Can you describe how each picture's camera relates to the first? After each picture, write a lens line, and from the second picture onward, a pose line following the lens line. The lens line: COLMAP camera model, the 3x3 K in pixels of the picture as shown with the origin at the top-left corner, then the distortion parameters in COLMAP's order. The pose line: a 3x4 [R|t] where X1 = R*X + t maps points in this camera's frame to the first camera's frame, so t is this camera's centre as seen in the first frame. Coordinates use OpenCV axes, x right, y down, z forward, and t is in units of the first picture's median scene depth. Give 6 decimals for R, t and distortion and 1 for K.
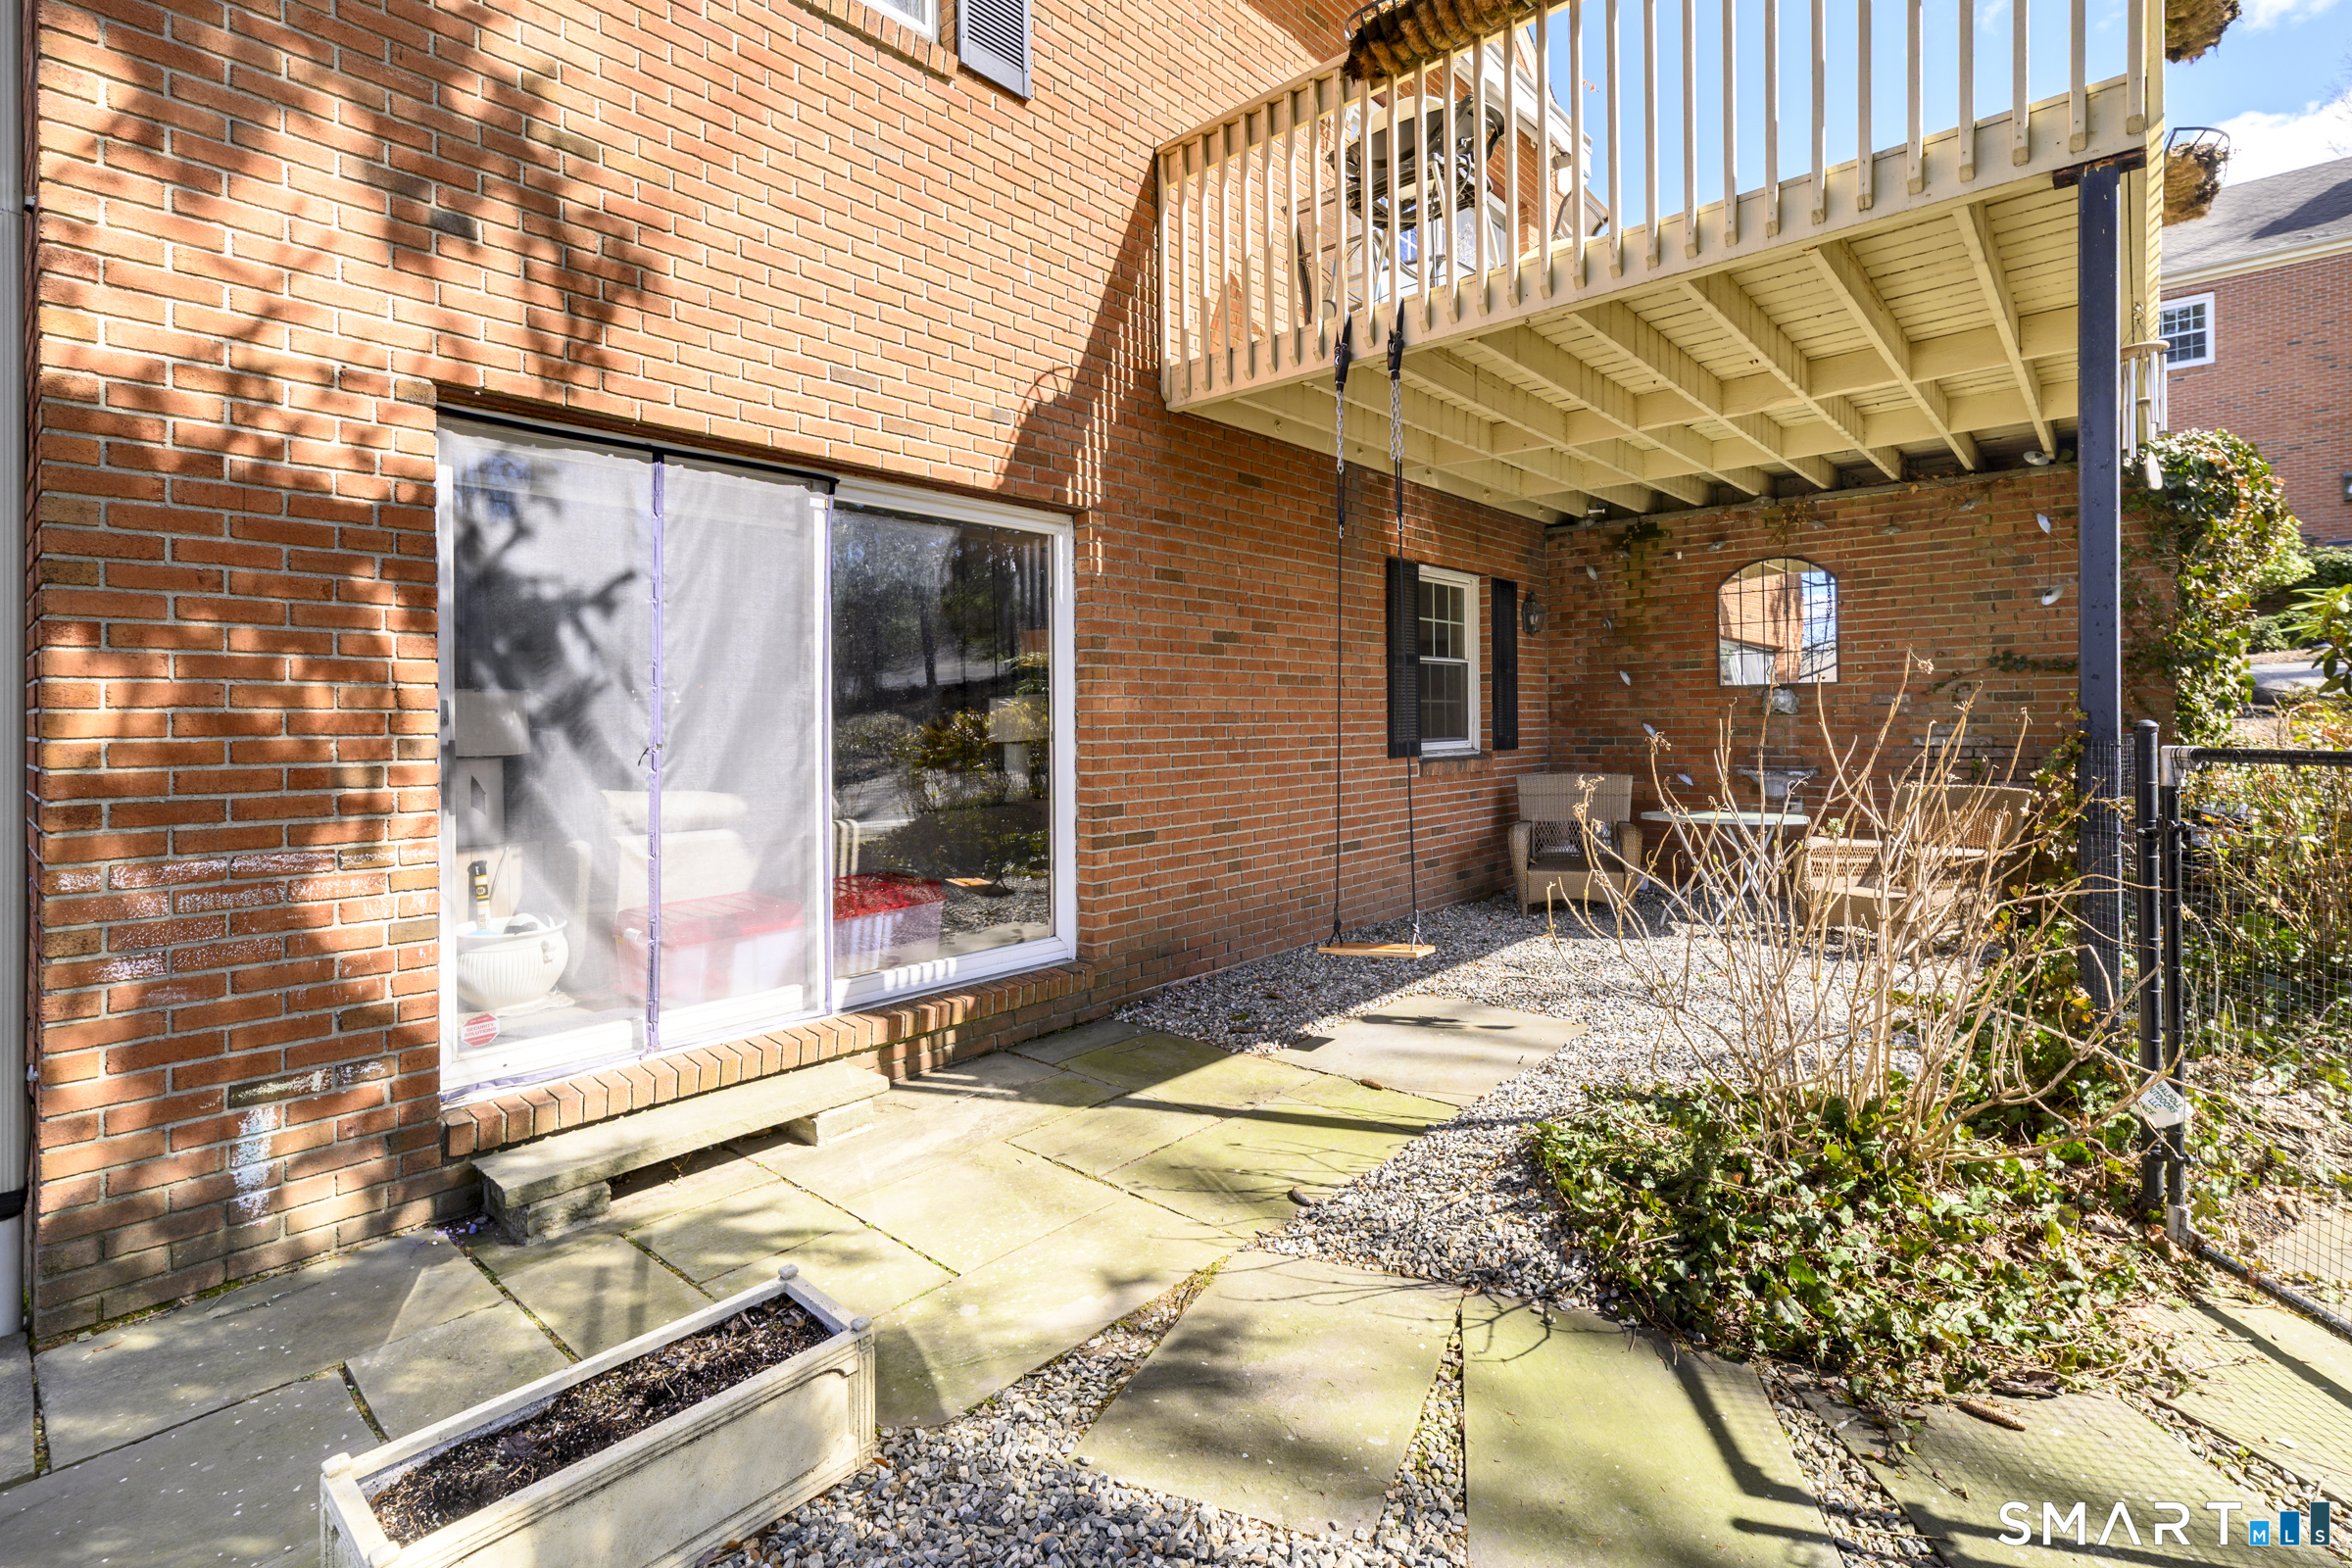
lens RADIAL K [[1080.1, 0, 1187.8], [0, 1080.1, 726.3], [0, 0, 1]] dist [-0.000048, 0.000037]
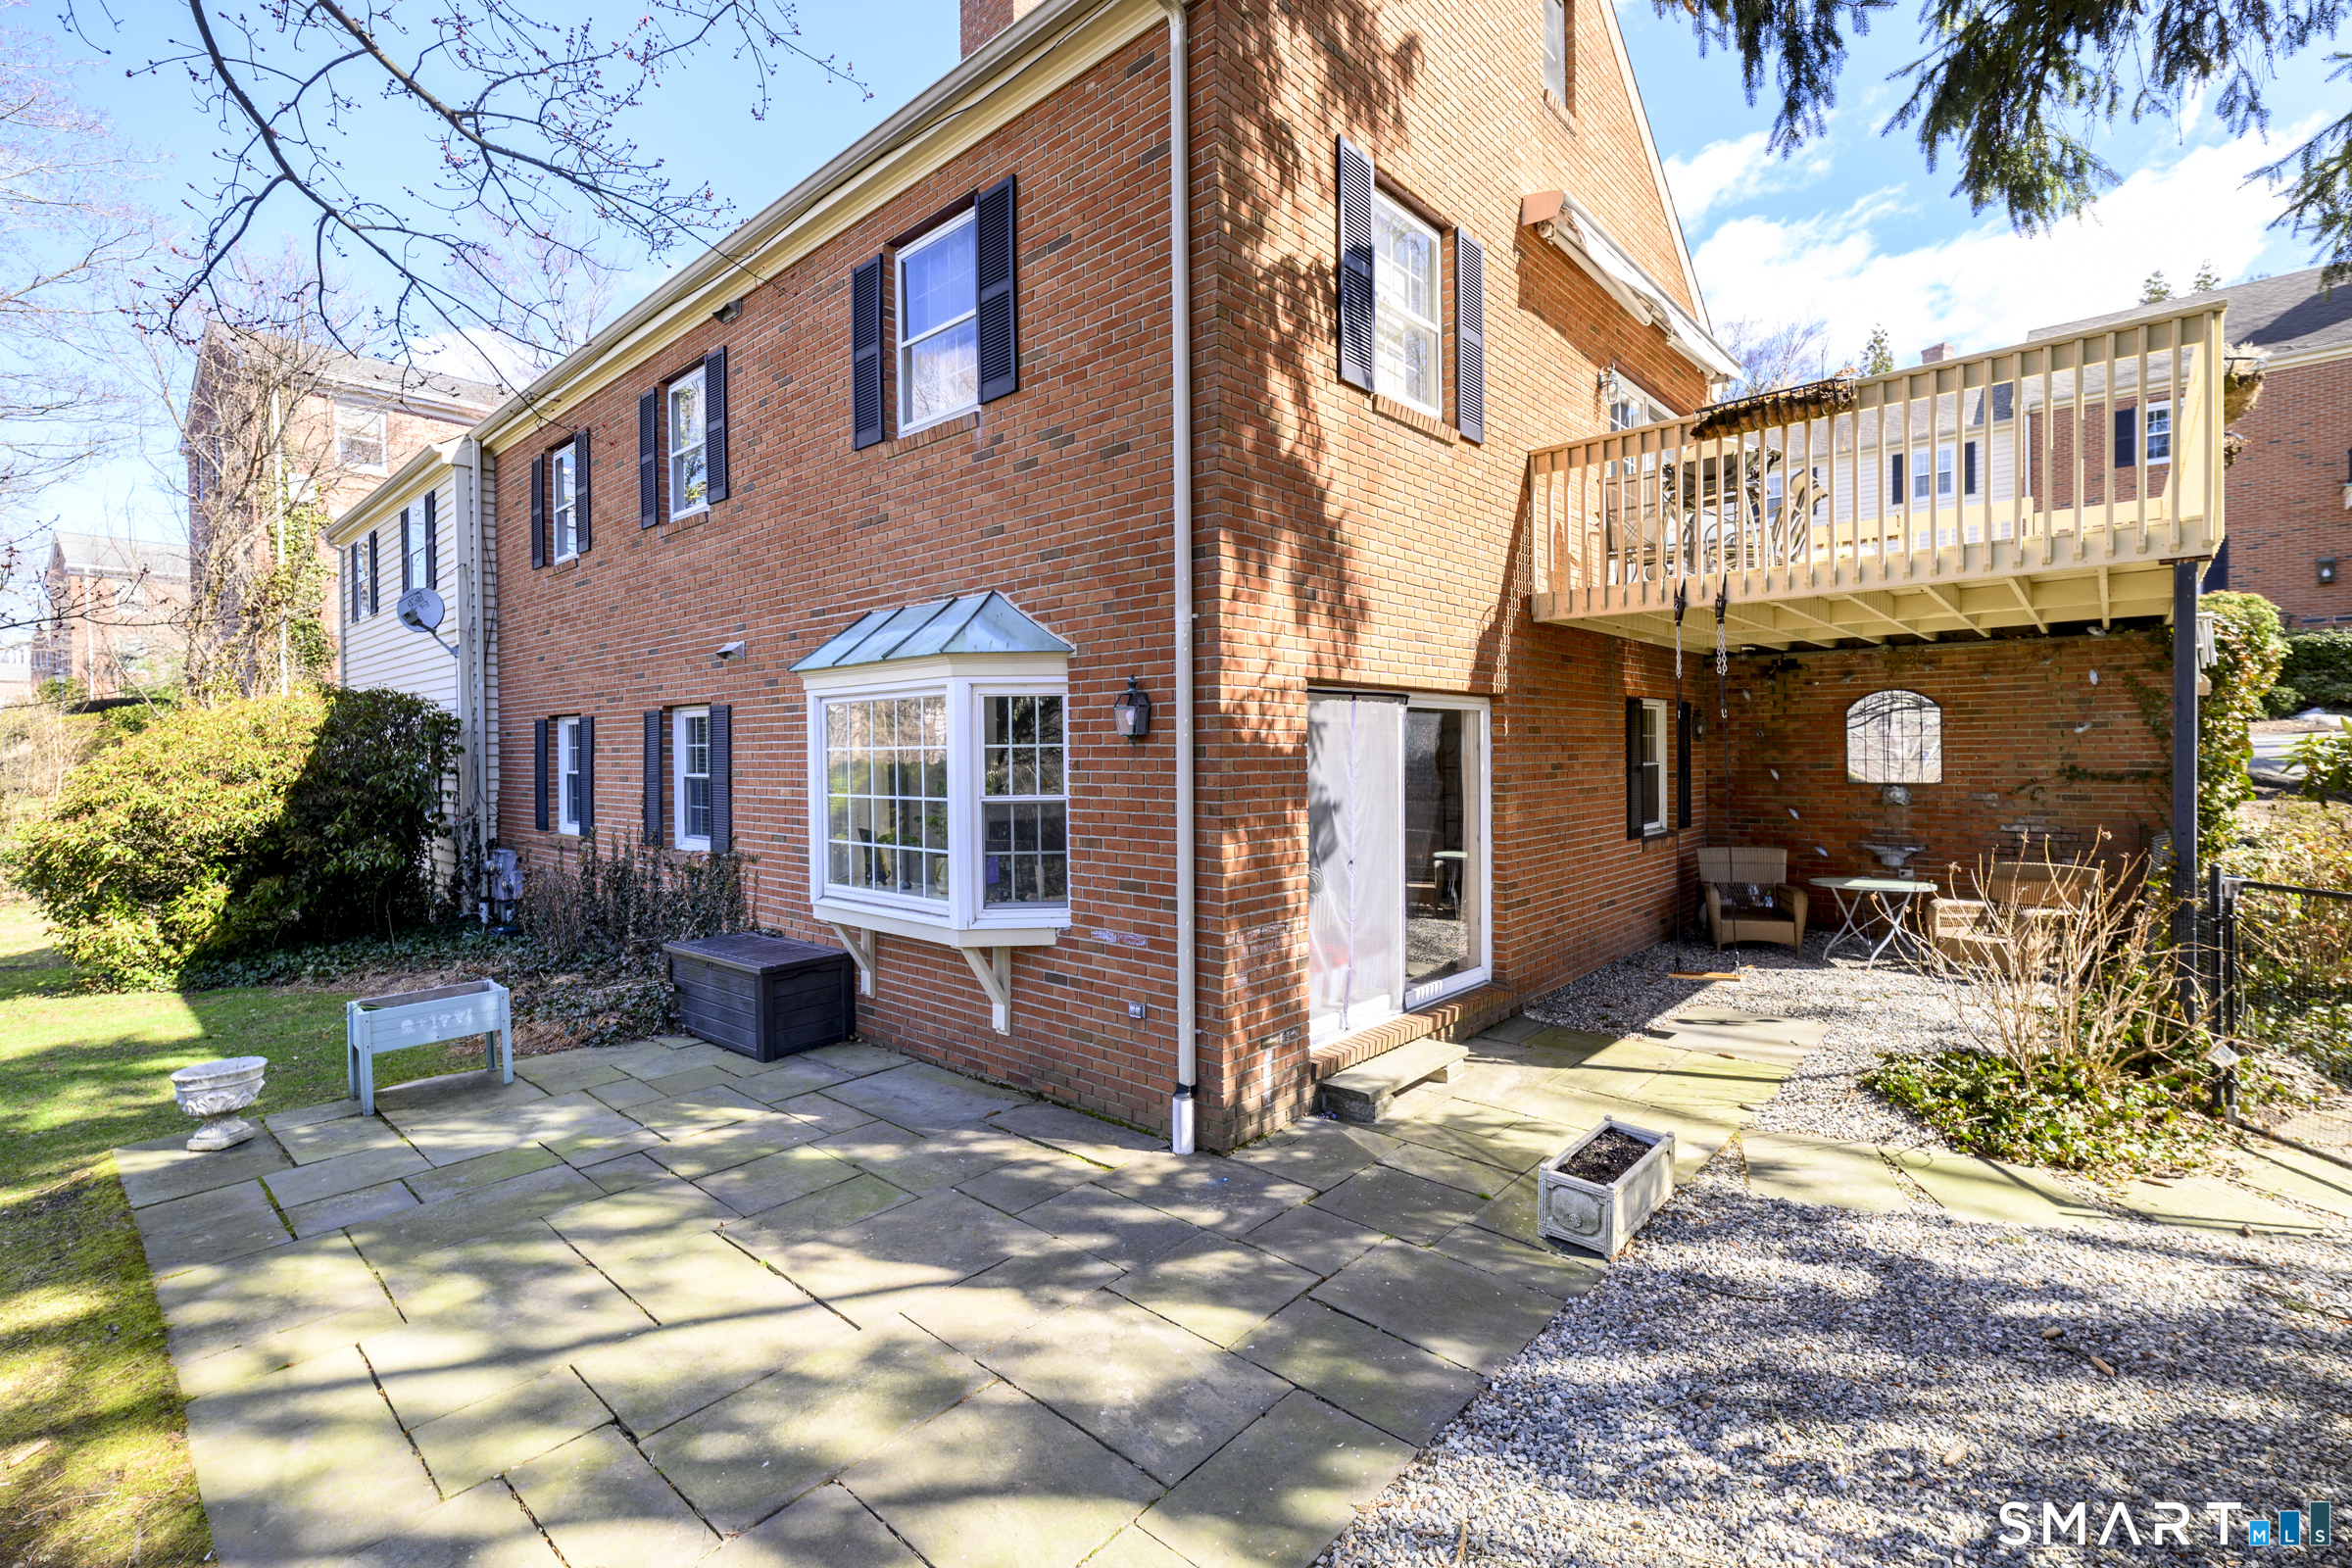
lens RADIAL K [[1032.4, 0, 1175.2], [0, 1032.4, 765.9], [0, 0, 1]] dist [0.001190, 0.000247]
pose [[0.999884, 0.002669, -0.014995, -0.656250], [-0.002588, 0.999982, 0.005391, -0.124979], [0.015009, -0.005351, 0.999873, -0.610728]]
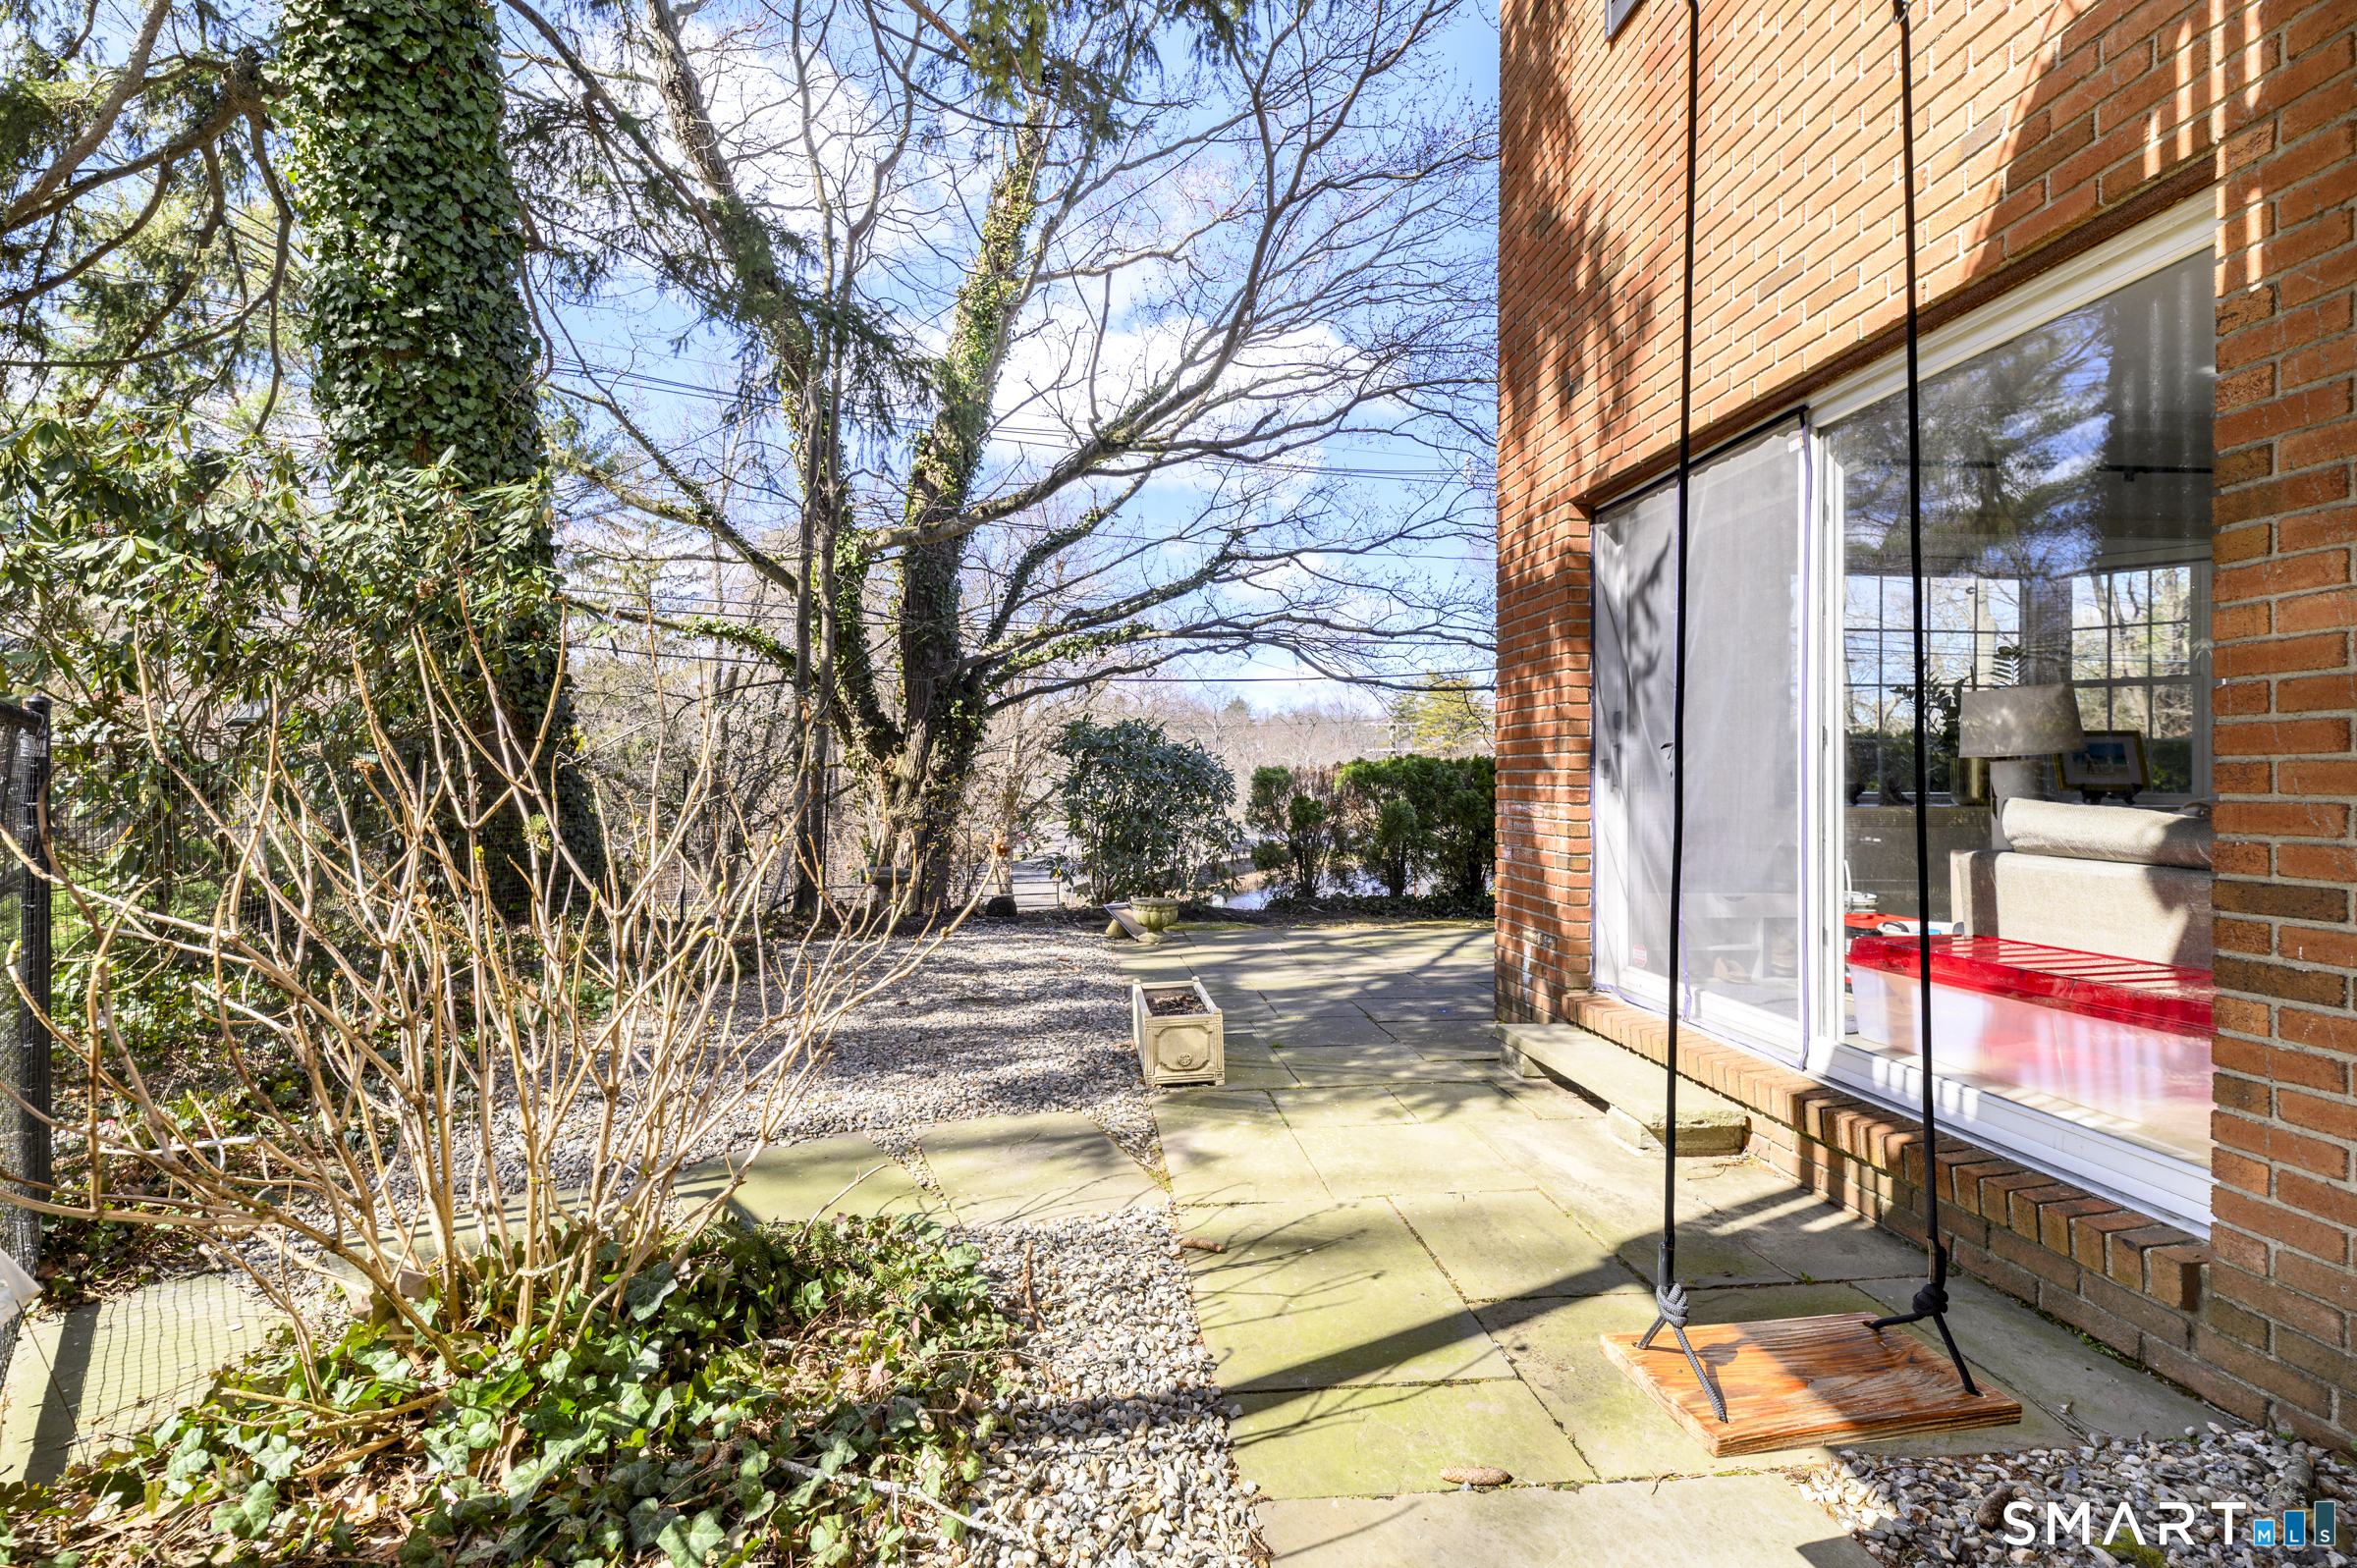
lens RADIAL K [[1034.5, 0, 1177.7], [0, 1034.5, 765.9], [0, 0, 1]] dist [0.001190, 0.000247]
pose [[-0.672747, -0.005589, -0.739851, 0.547354], [-0.004533, 0.999984, -0.003432, 0.043960], [0.739859, 0.001044, -0.672762, 1.157723]]
